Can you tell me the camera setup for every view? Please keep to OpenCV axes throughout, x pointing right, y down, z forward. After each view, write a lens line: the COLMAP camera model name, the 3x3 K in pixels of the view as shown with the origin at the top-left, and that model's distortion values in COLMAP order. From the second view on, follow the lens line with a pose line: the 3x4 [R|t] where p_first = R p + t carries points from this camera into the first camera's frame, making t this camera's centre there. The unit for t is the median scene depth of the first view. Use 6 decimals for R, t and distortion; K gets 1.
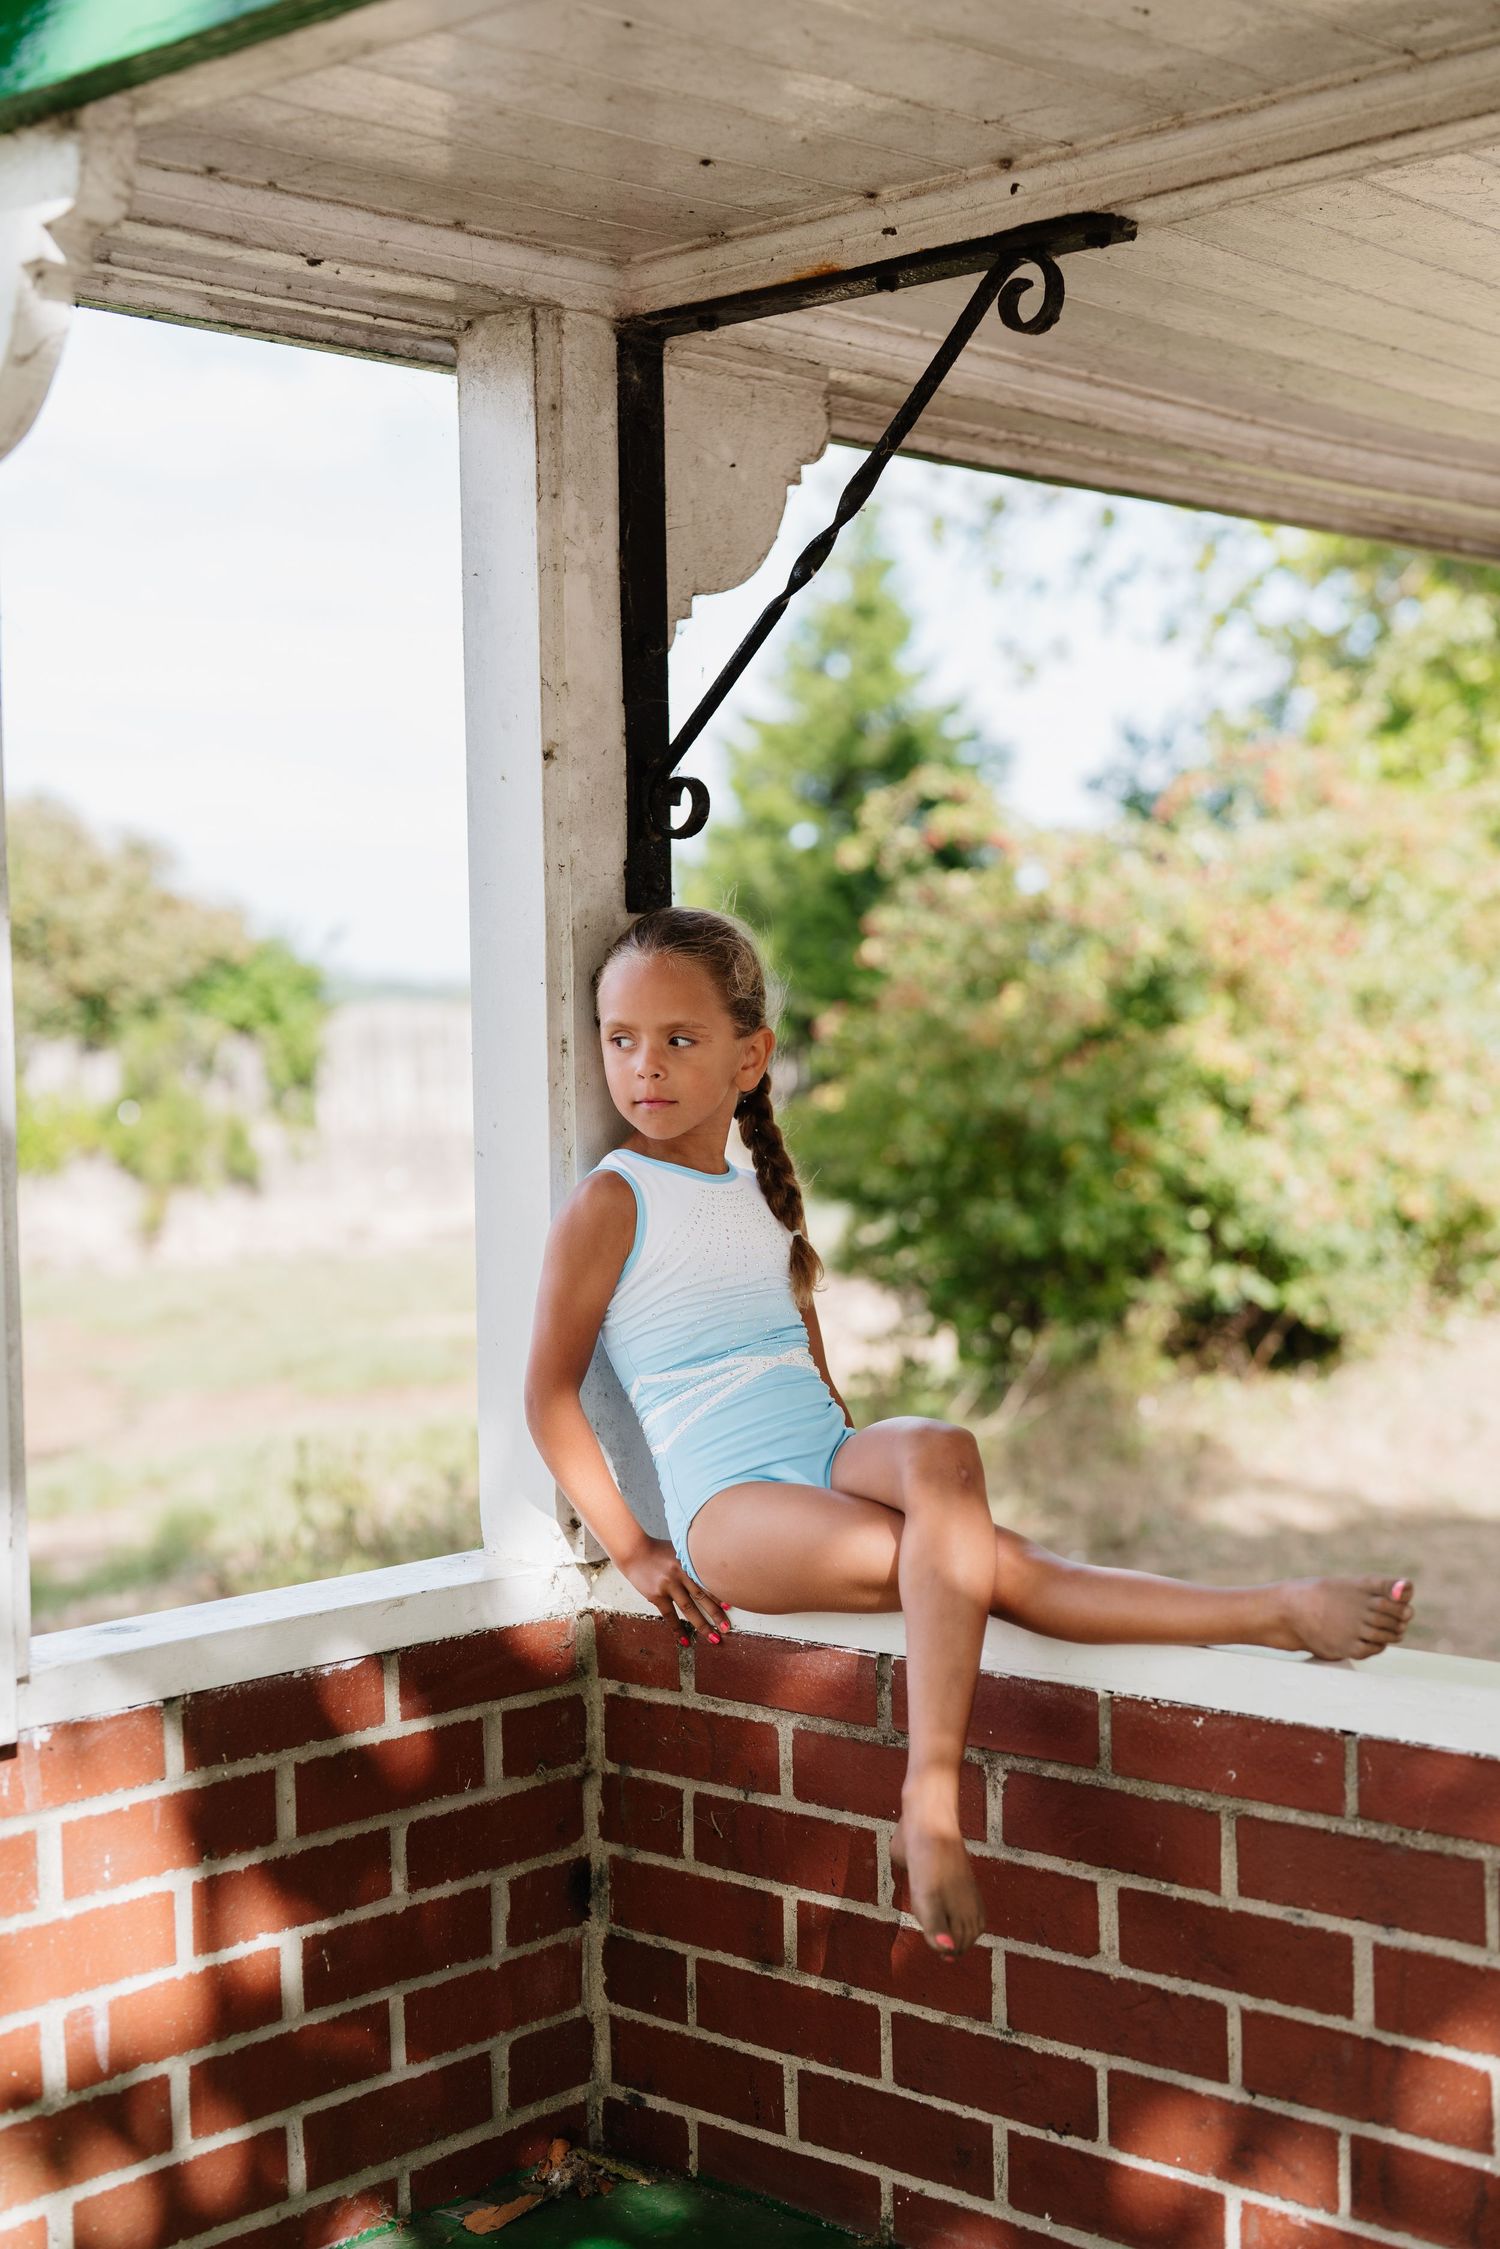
lens RADIAL K [[3080.5, 0, 746.9], [0, 3080.5, 1122.1], [0, 0, 1]] dist [0.020561, 0.000000]
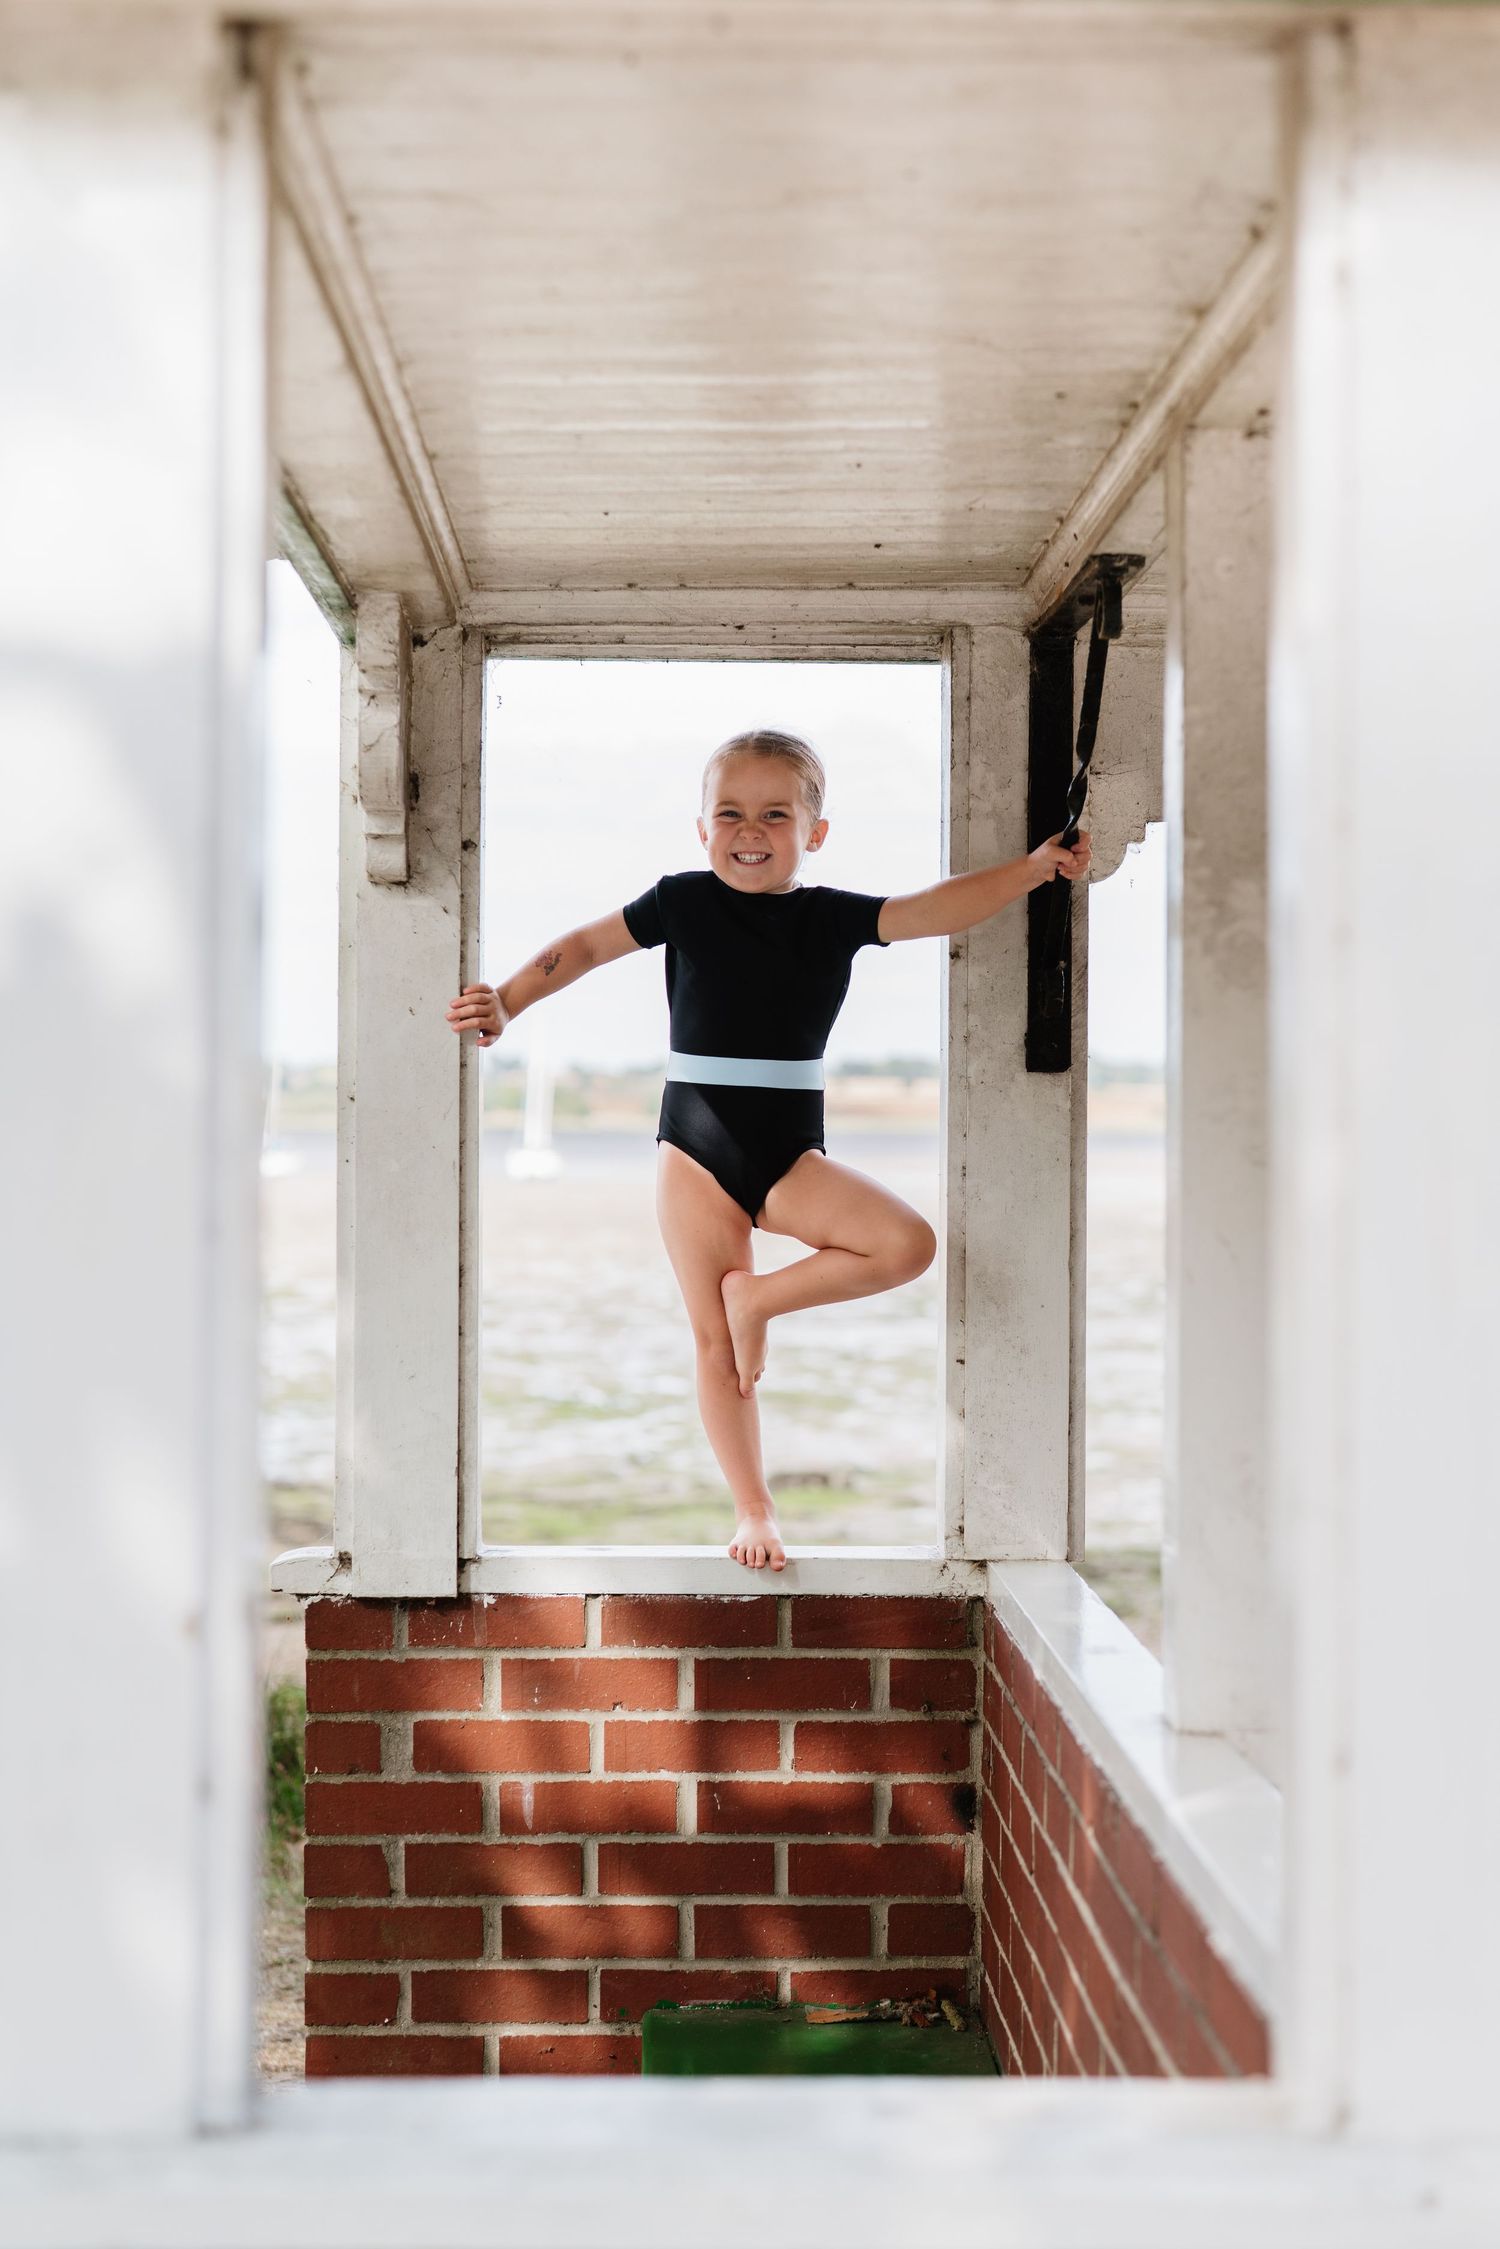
lens RADIAL K [[3080.5, 0, 743.5], [0, 3080.5, 1076.8], [0, 0, 1]] dist [0.020561, 0.000000]
pose [[0.697428, 0.025187, -0.716212, 0.945953], [-0.046514, 0.998866, -0.010167, -0.054113], [0.715144, 0.040404, 0.697808, -0.005996]]
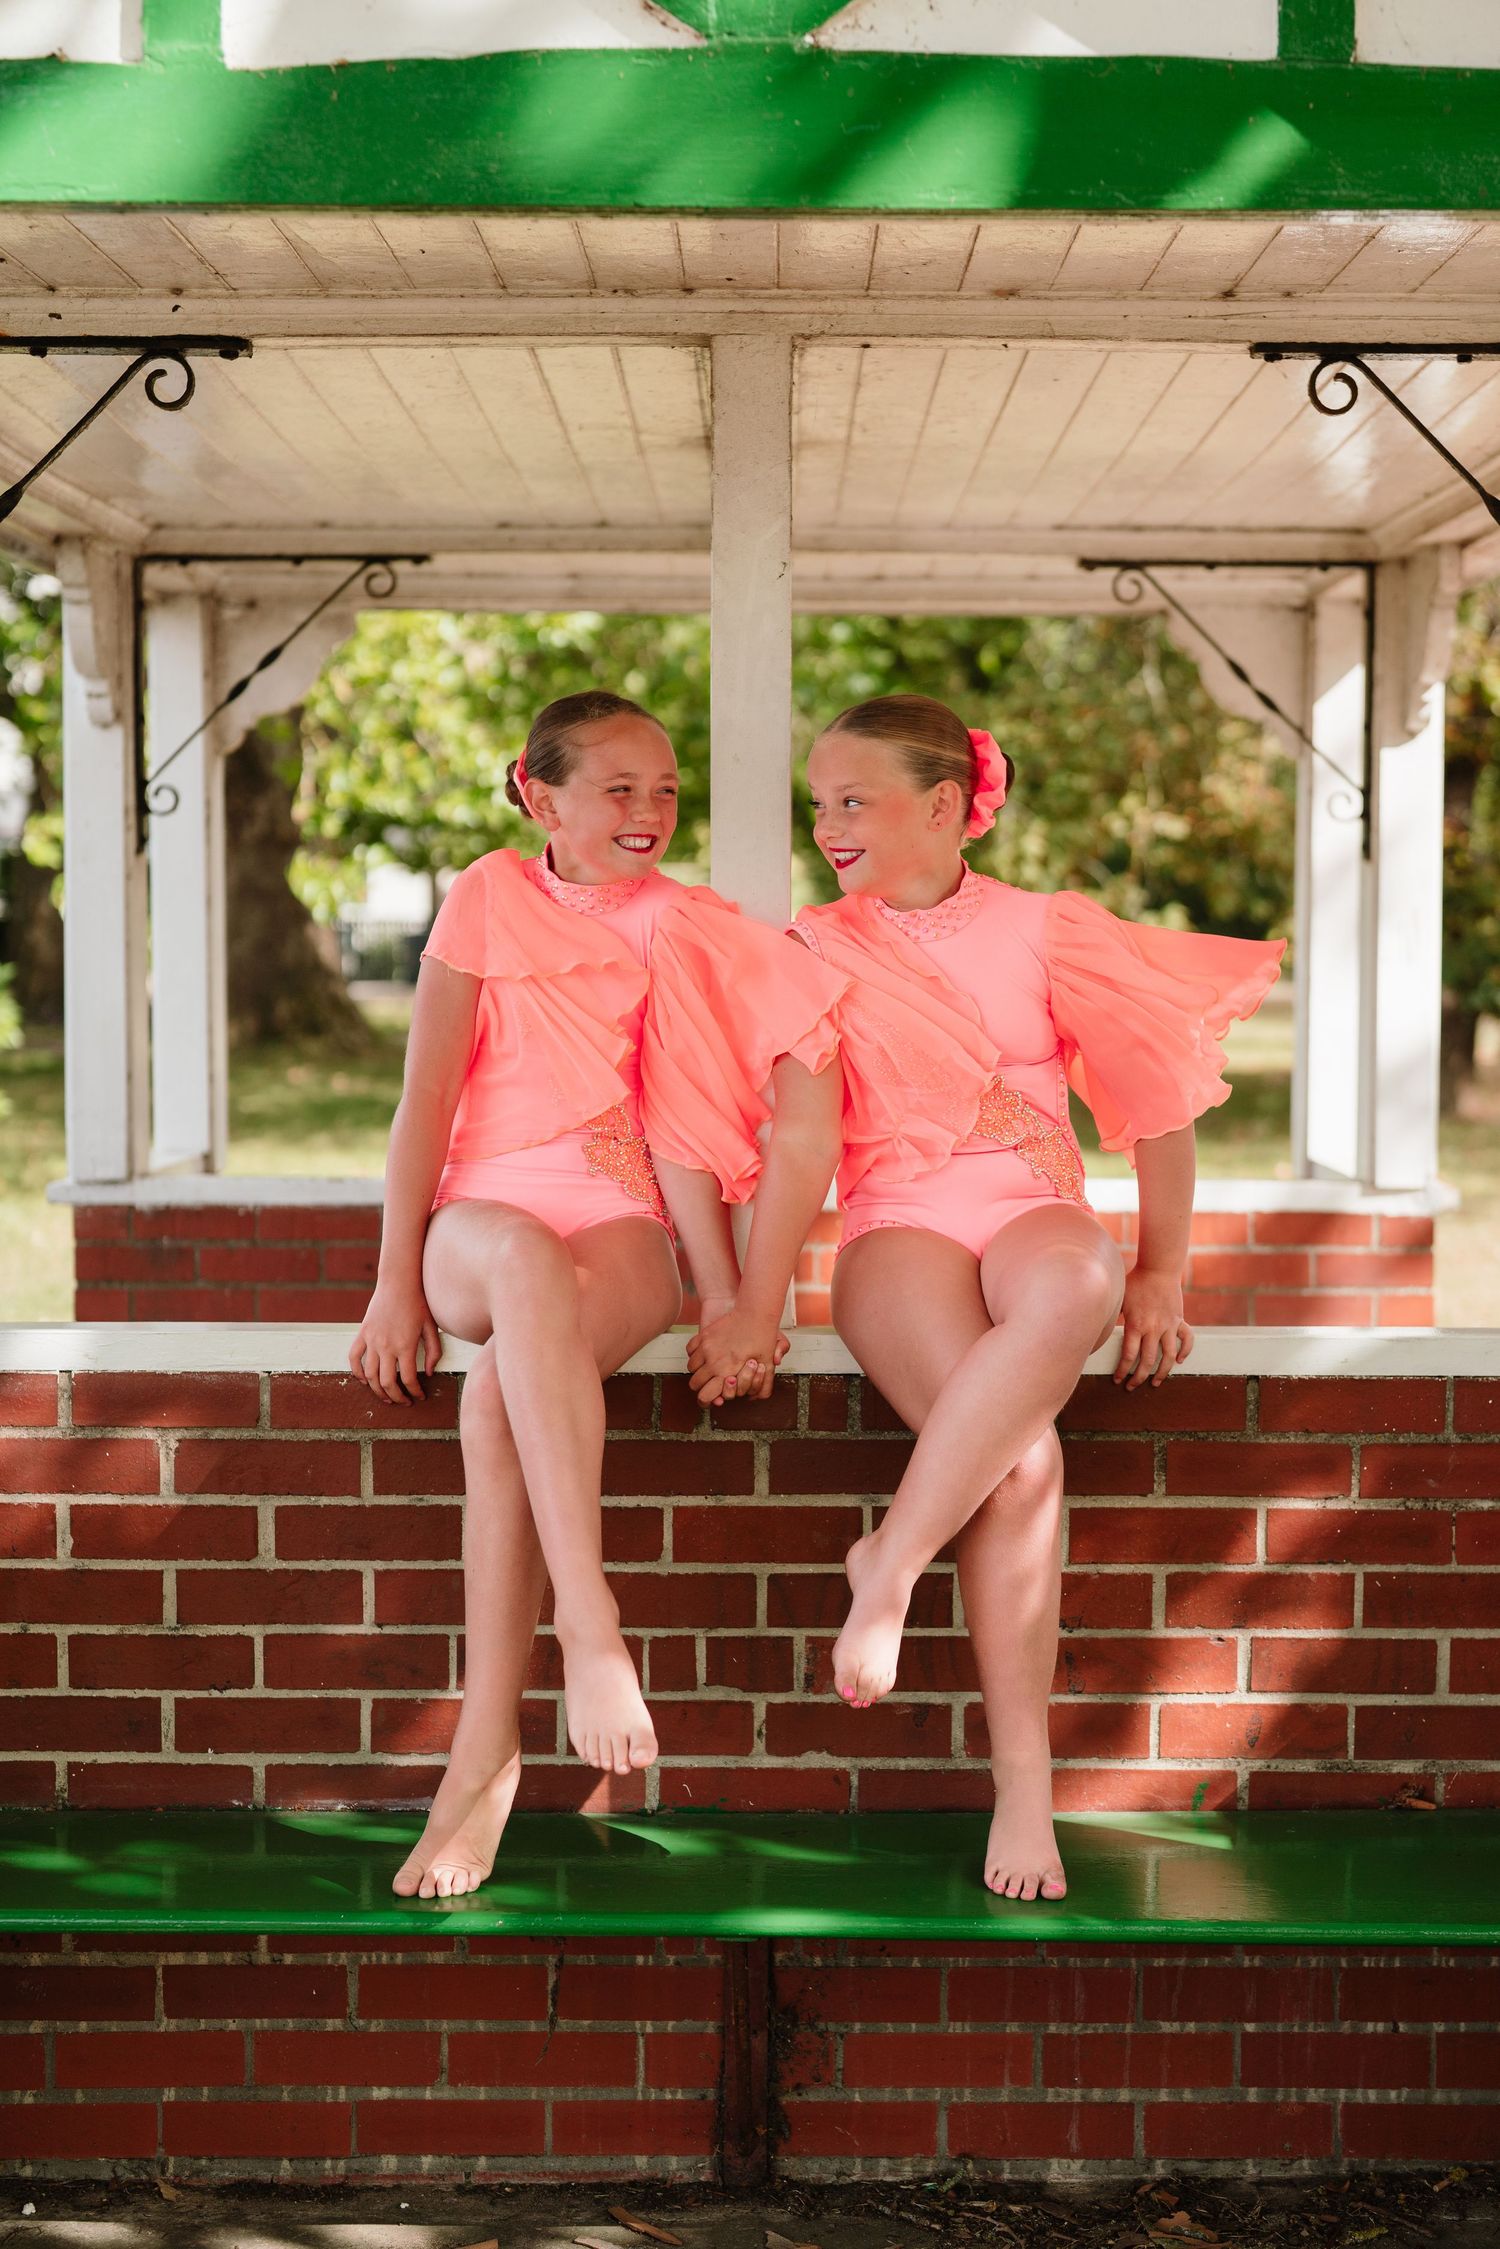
lens RADIAL K [[3080.5, 0, 834.6], [0, 3080.5, 1084.3], [0, 0, 1]] dist [0.020561, 0.000000]
pose [[0.735879, -0.014141, 0.676965, -0.616047], [0.007420, 0.999890, 0.012820, 0.031707], [-0.677072, -0.004411, 0.735904, -0.221890]]
